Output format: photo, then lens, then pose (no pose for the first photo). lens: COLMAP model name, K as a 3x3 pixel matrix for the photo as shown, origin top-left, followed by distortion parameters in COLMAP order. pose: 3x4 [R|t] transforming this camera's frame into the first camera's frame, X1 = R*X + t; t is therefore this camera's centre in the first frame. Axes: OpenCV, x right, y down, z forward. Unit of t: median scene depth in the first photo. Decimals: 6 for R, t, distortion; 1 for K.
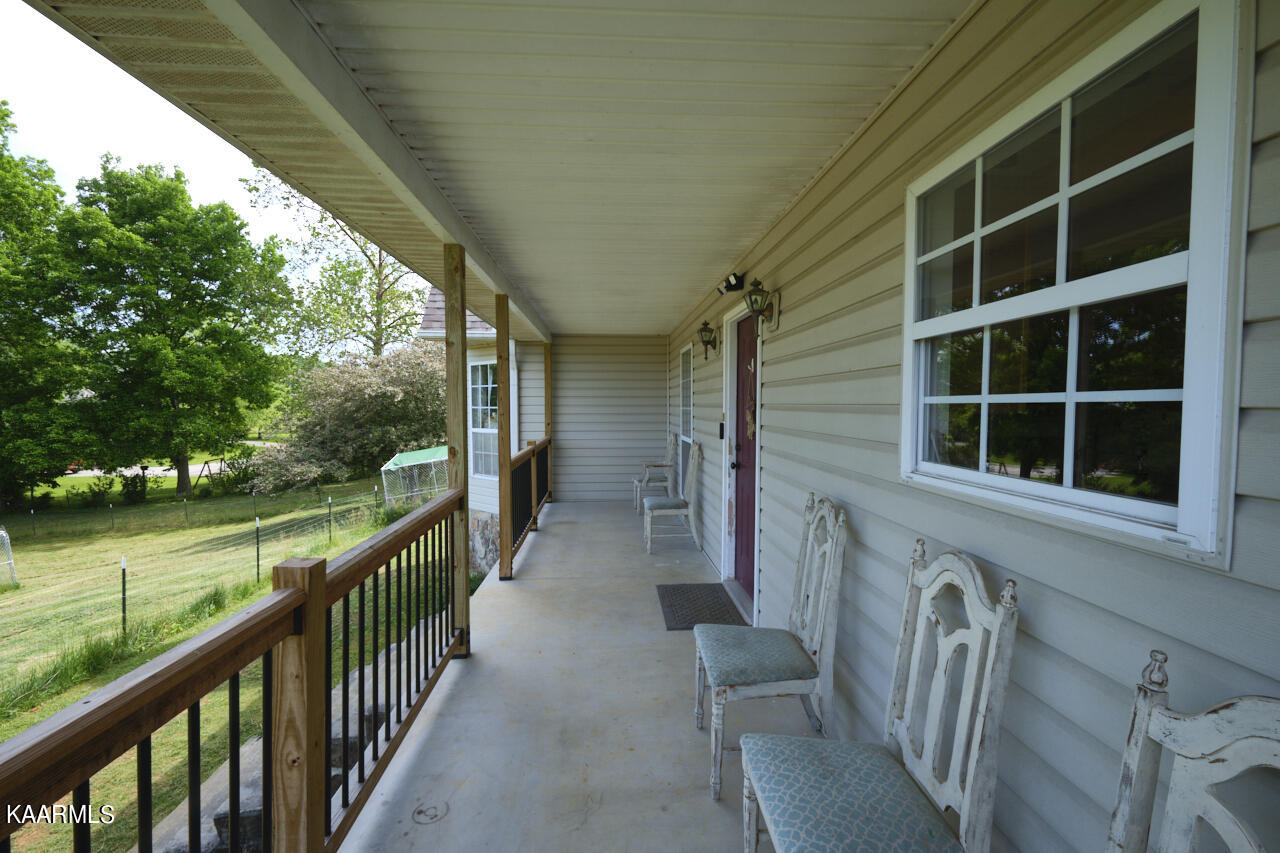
lens RADIAL K [[556.8, 0, 634.5], [0, 556.8, 425.8], [0, 0, 1]] dist [0.001530, 0.000145]
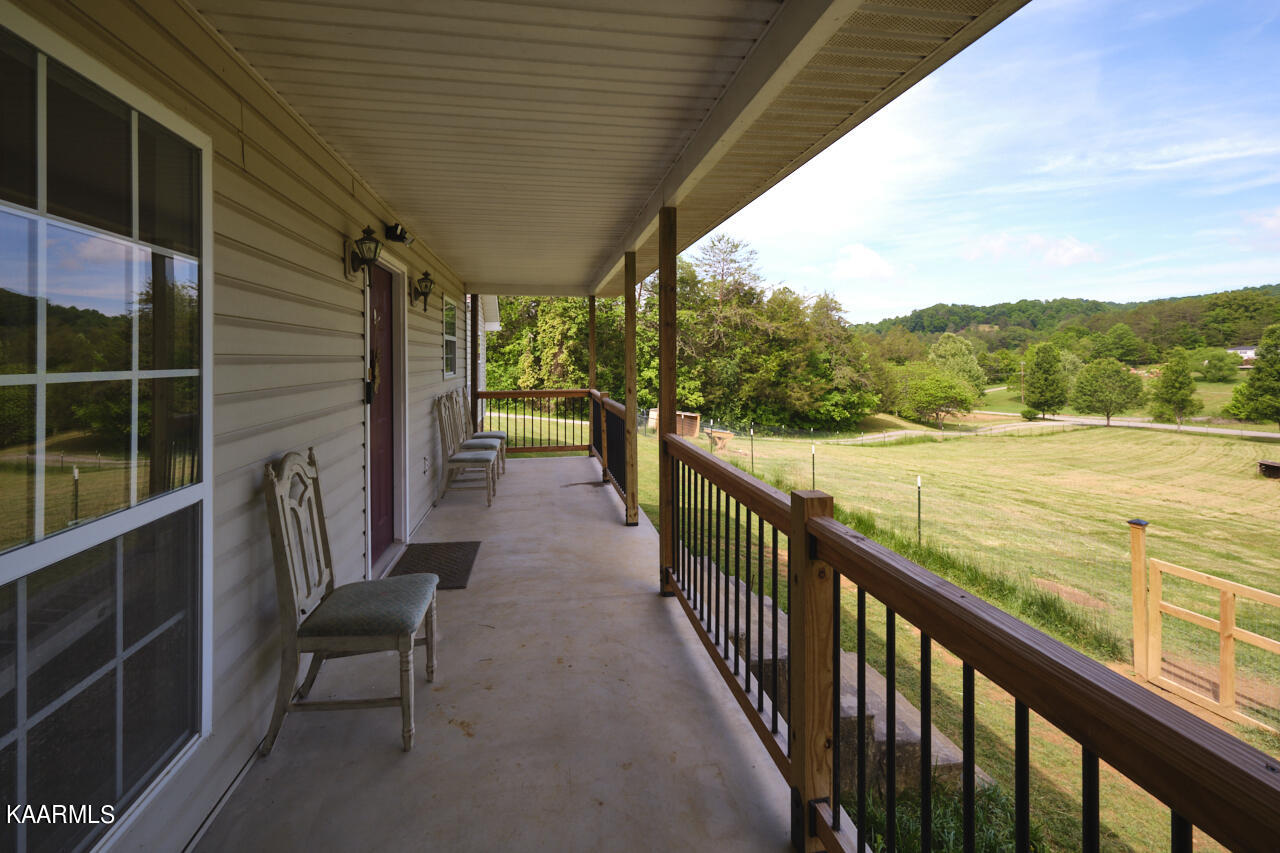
lens RADIAL K [[556.8, 0, 634.5], [0, 556.8, 425.8], [0, 0, 1]] dist [0.001530, 0.000145]
pose [[-0.992099, 0.017888, -0.124174, -0.052004], [-0.002928, 0.986212, 0.165461, -0.142422], [0.125421, 0.164517, -0.978368, 2.238292]]
